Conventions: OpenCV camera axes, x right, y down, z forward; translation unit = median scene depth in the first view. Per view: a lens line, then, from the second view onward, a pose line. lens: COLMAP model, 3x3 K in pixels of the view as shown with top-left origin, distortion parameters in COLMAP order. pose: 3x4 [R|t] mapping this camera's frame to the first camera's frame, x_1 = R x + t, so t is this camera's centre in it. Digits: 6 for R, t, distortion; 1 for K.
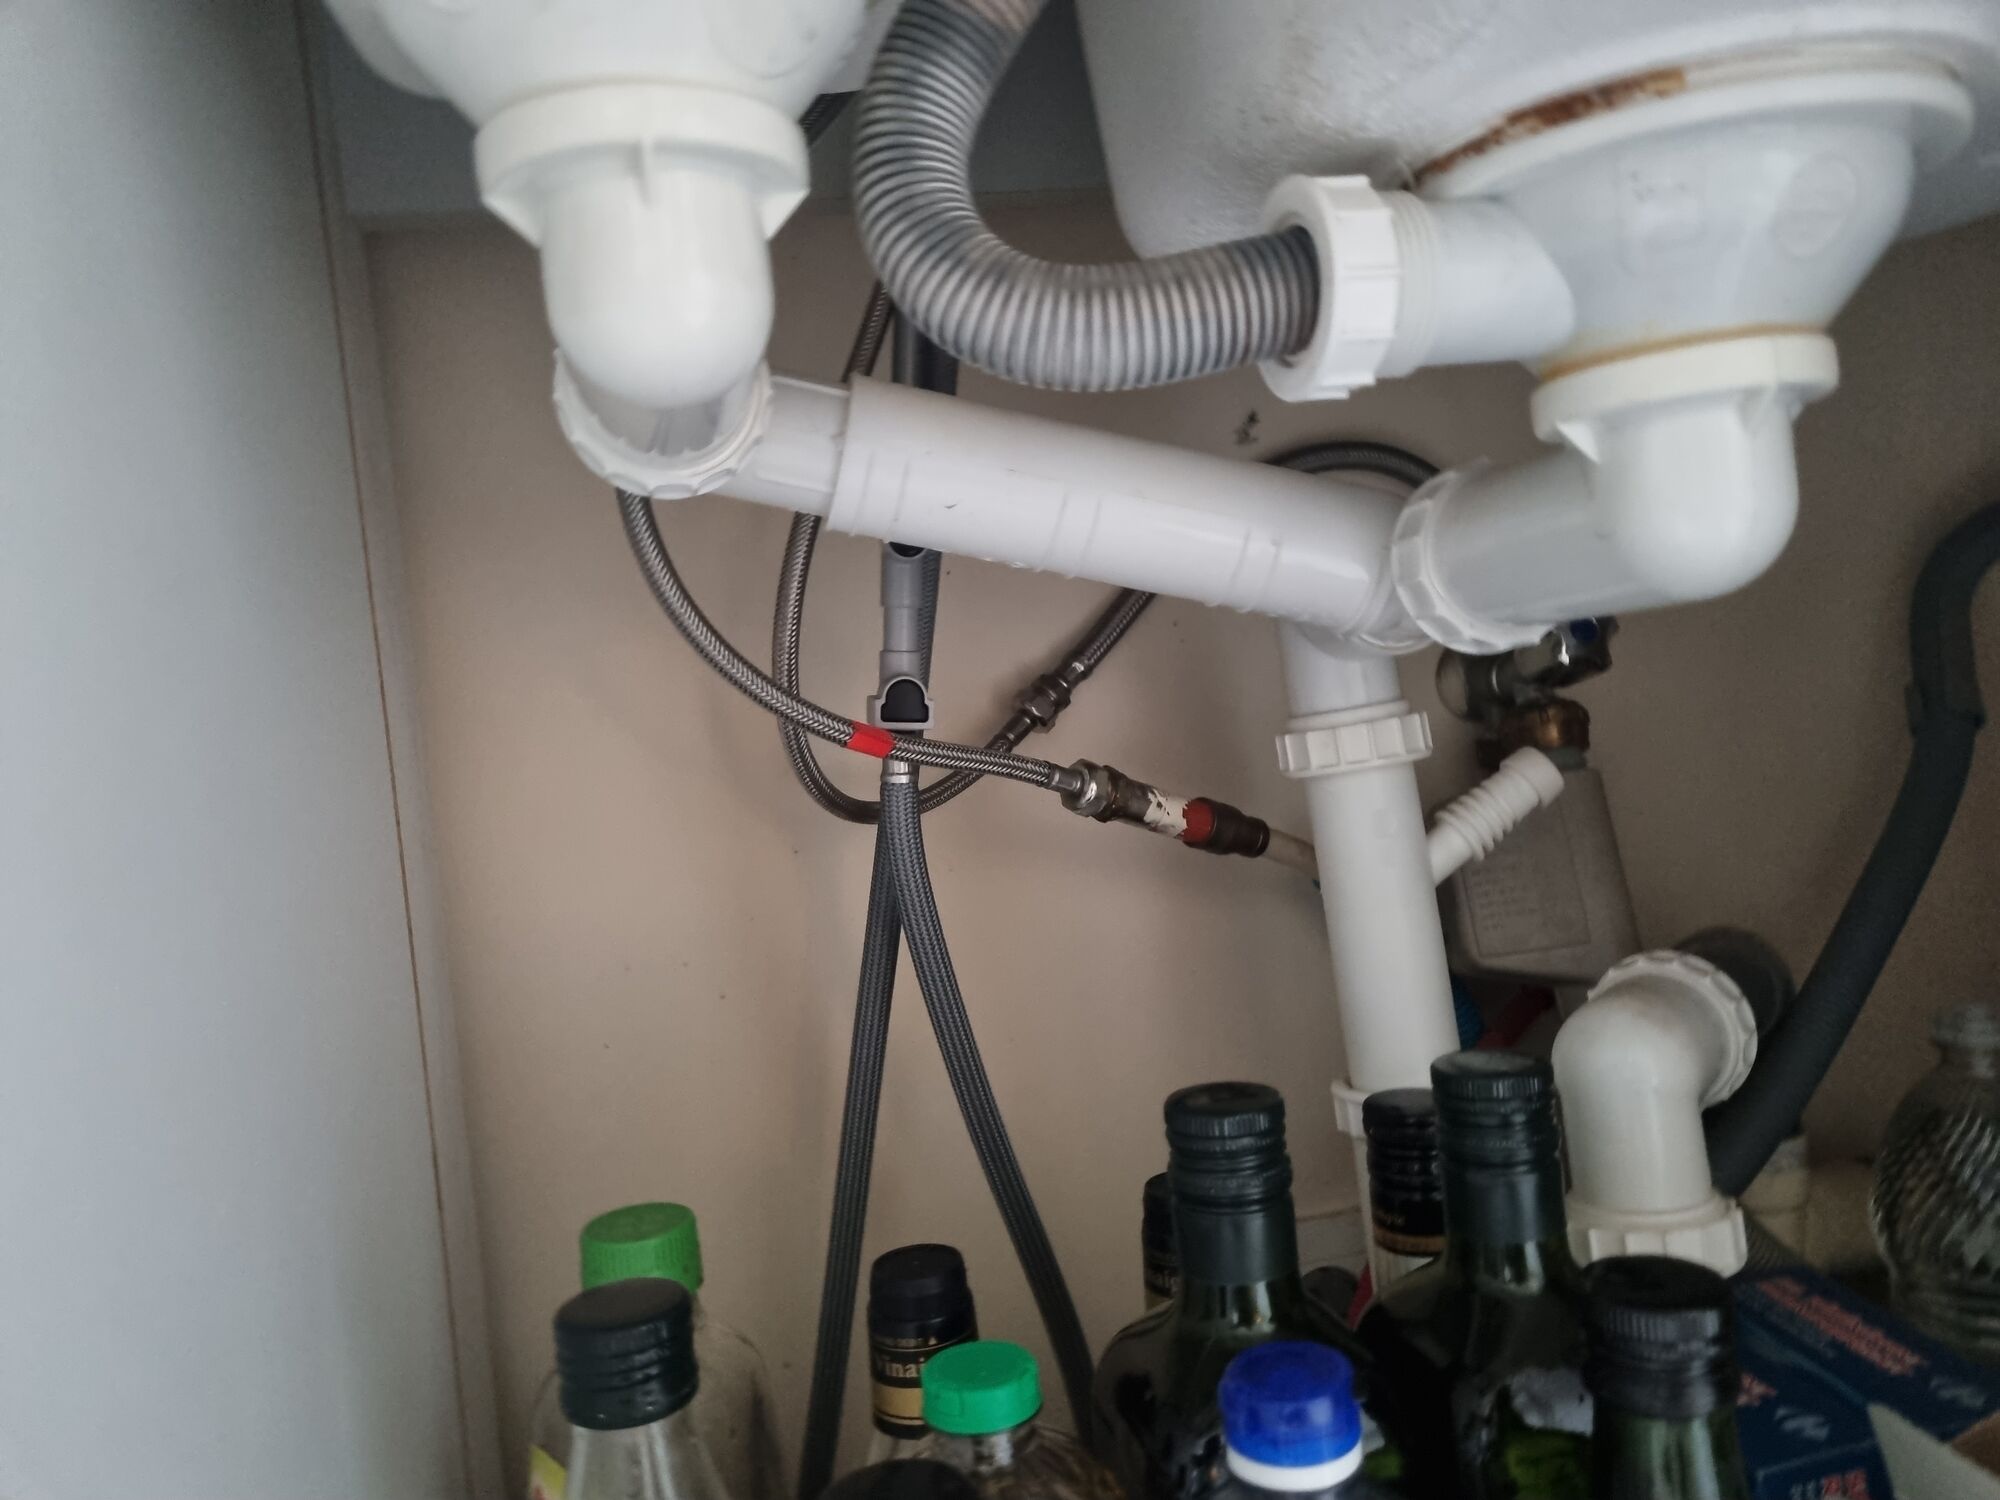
lens RADIAL K [[1503.0, 0, 999.3], [0, 1503.0, 744.1], [0, 0, 1]] dist [0.043973, -0.038953]
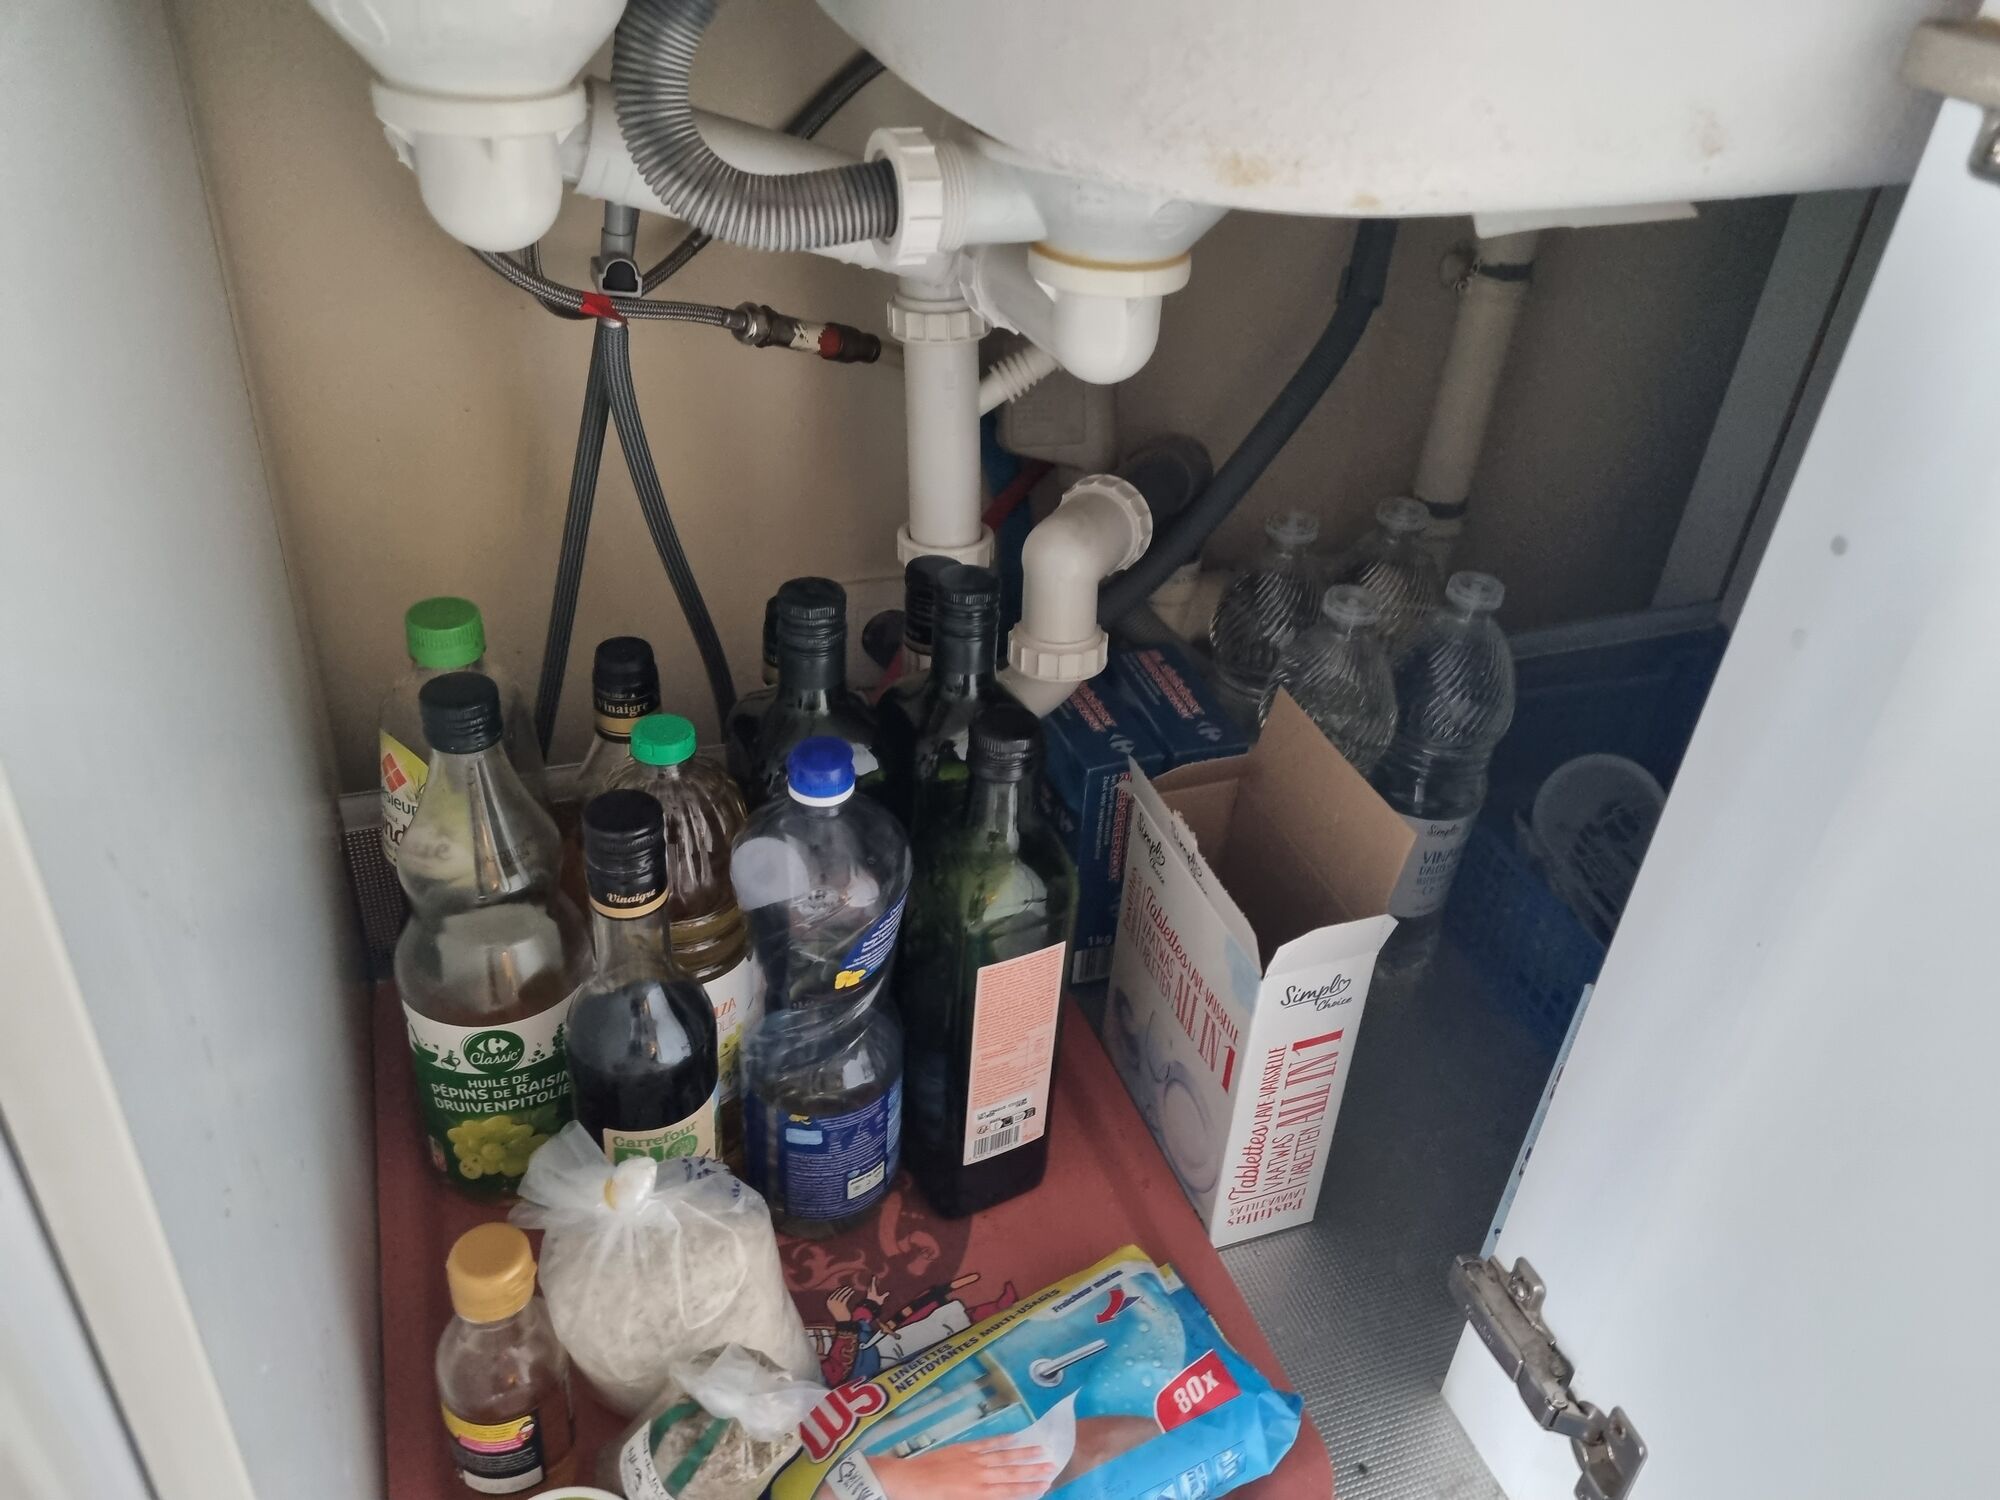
lens RADIAL K [[1503.0, 0, 998.8], [0, 1503.0, 751.2], [0, 0, 1]] dist [0.043973, -0.038953]
pose [[0.972108, 0.037848, 0.231460, -0.029467], [-0.151578, 0.854472, 0.496891, -0.403806], [-0.178970, -0.518116, 0.836376, -0.465838]]
